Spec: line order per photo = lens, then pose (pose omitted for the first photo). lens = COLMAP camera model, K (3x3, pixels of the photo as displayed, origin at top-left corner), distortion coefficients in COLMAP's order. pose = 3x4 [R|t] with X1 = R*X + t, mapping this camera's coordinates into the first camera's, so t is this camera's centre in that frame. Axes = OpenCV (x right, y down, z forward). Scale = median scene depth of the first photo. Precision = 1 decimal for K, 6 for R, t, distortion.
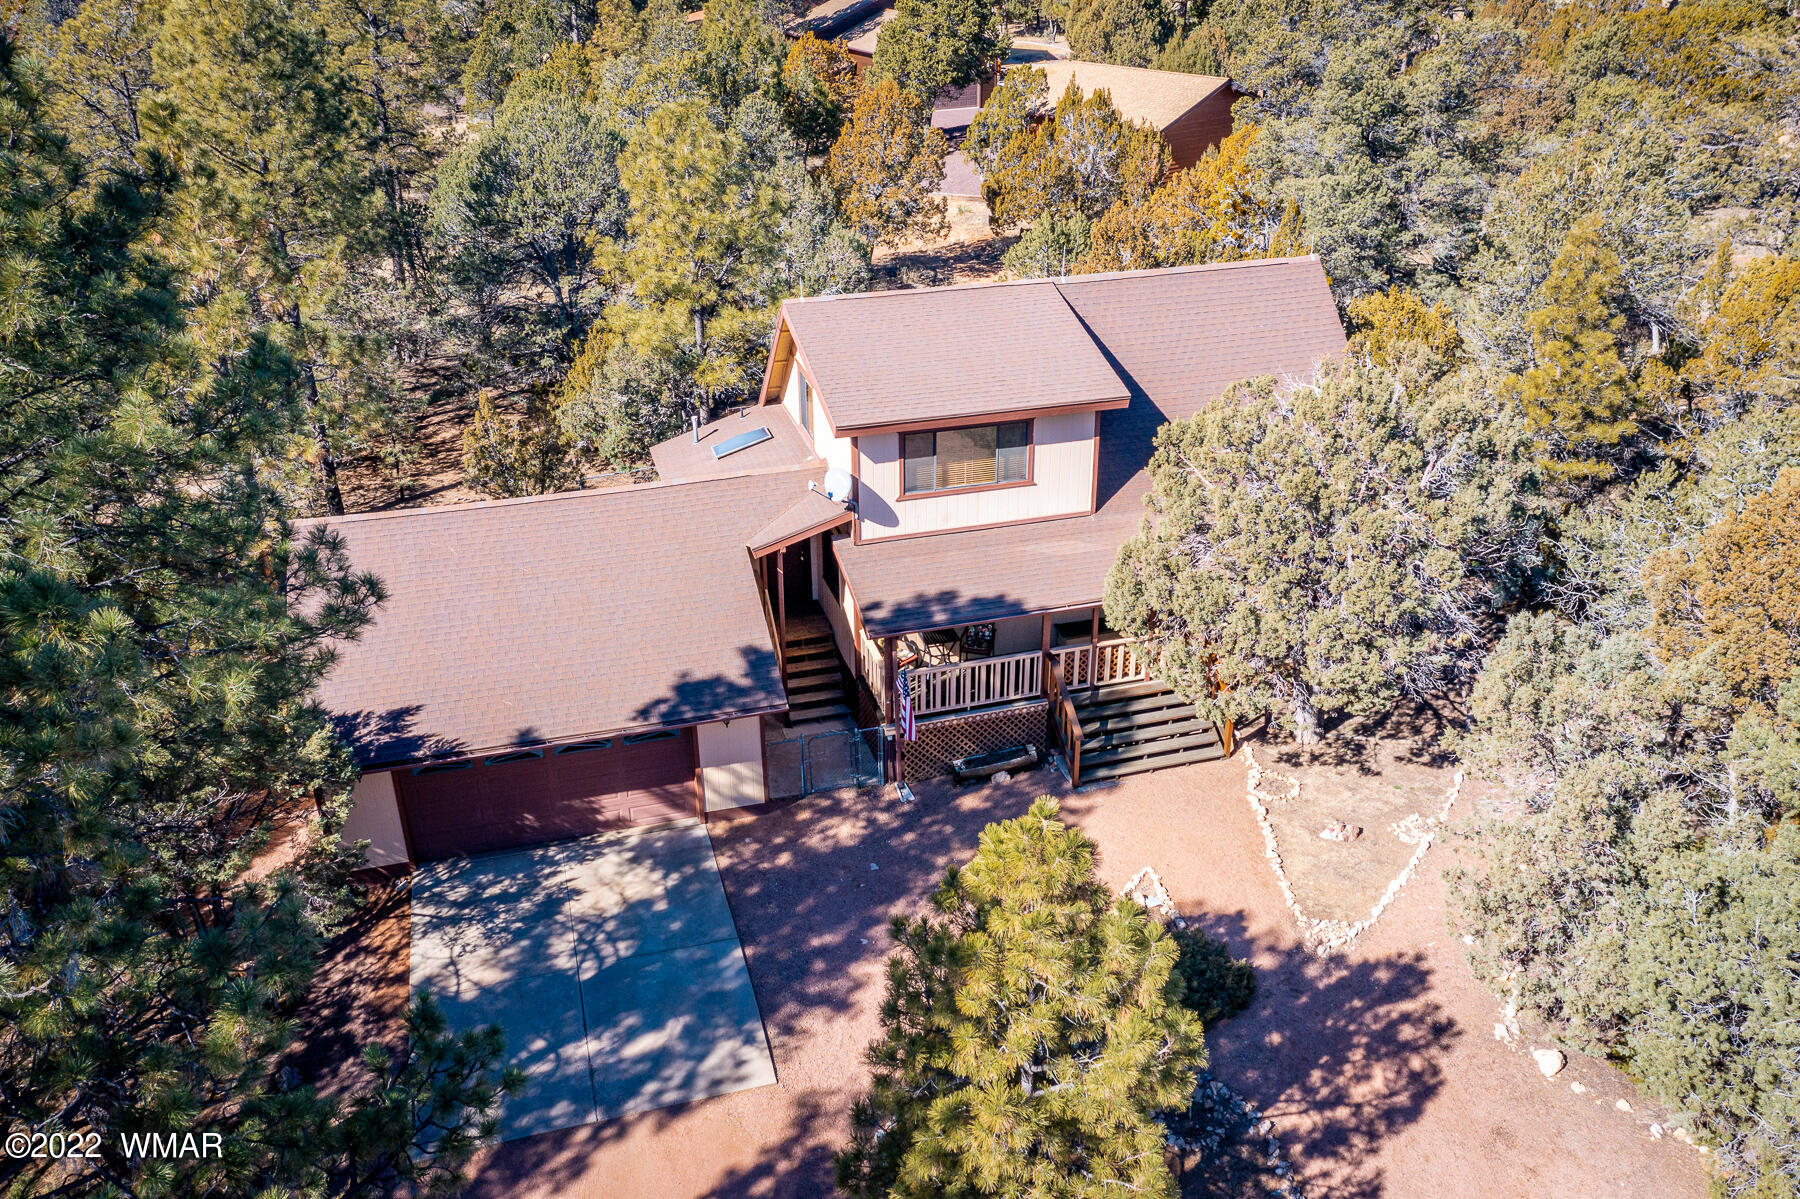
lens RADIAL K [[1395.3, 0, 900.0], [0, 1395.3, 599.5], [0, 0, 1]] dist [0.009030, 0.003087]
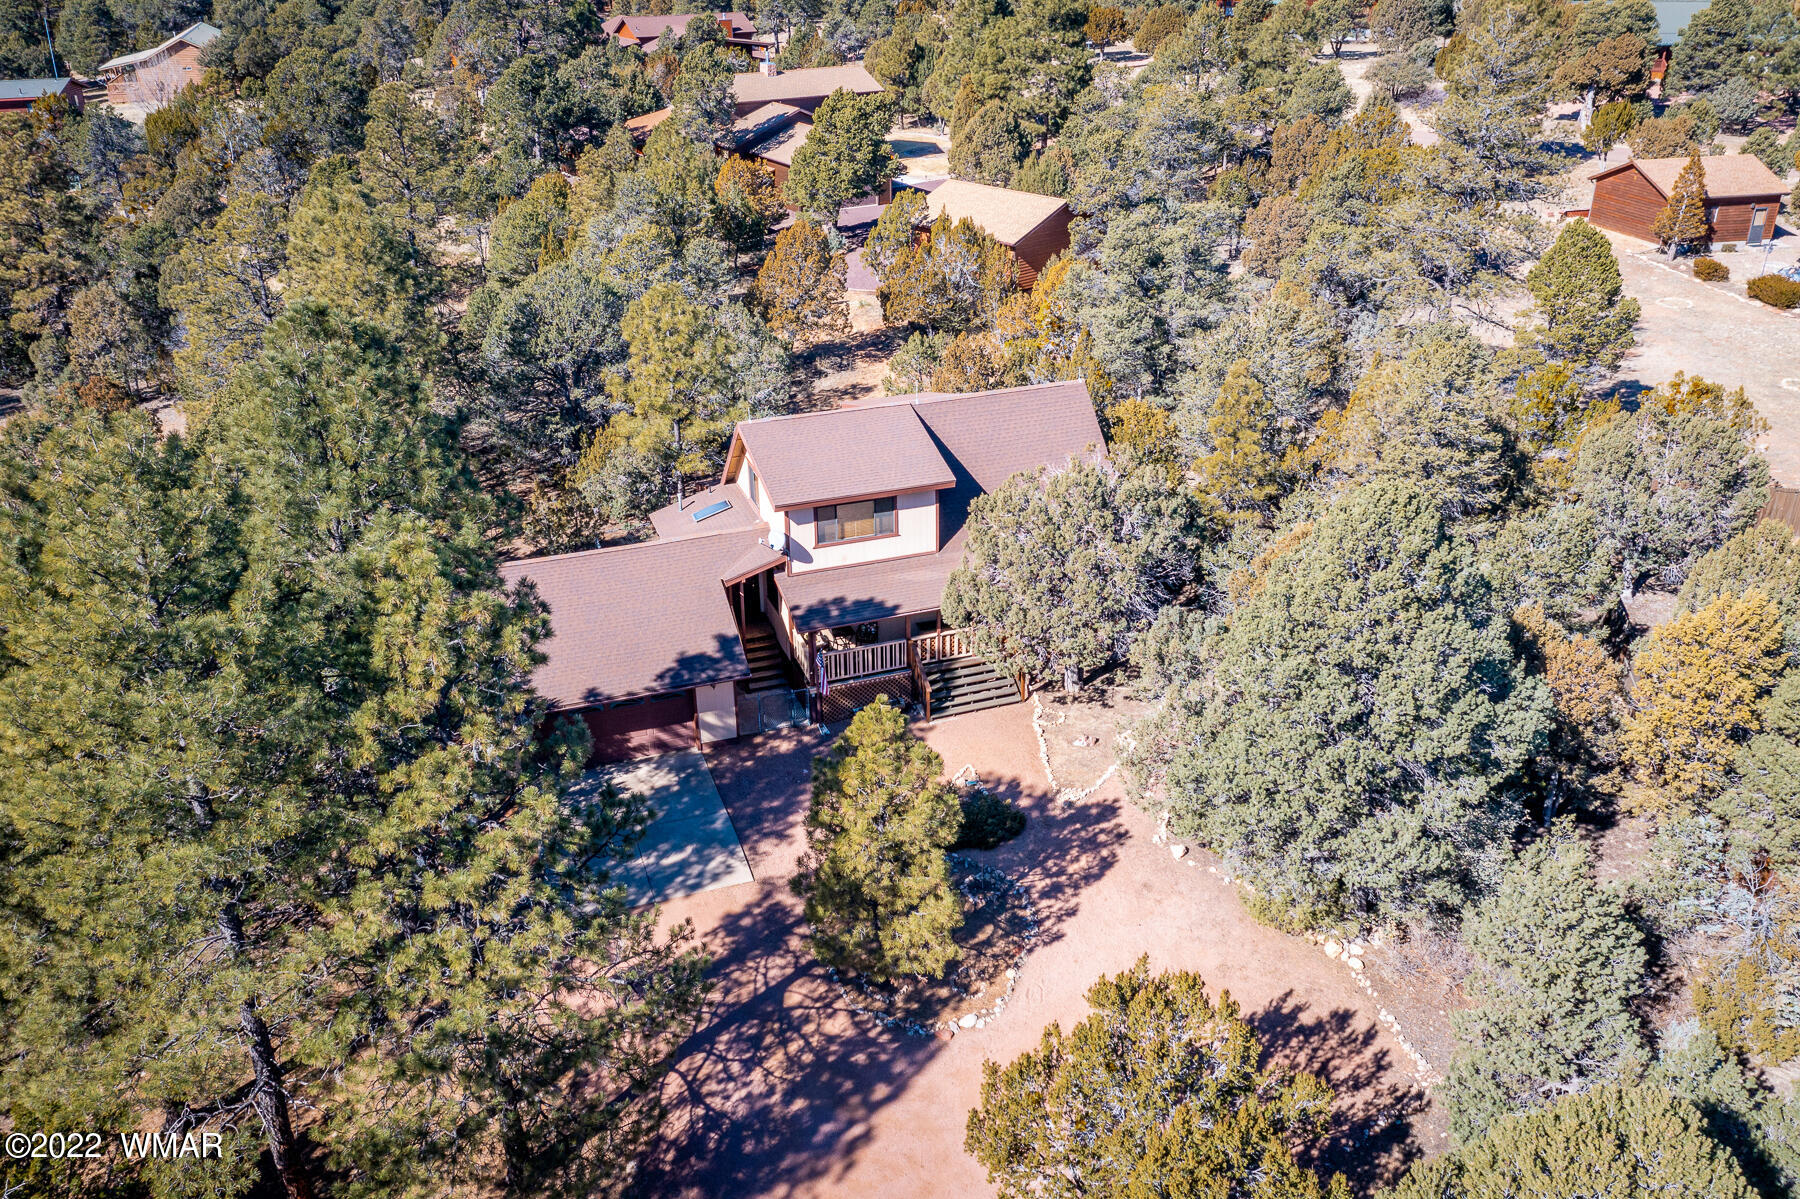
lens RADIAL K [[1419.5, 0, 948.6], [0, 1419.5, 568.4], [0, 0, 1]] dist [0.003536, 0.002539]
pose [[0.995927, -0.025670, 0.086430, 0.011147], [0.028569, 0.999064, -0.032475, 0.010720], [-0.085516, 0.034812, 0.995728, -0.639137]]
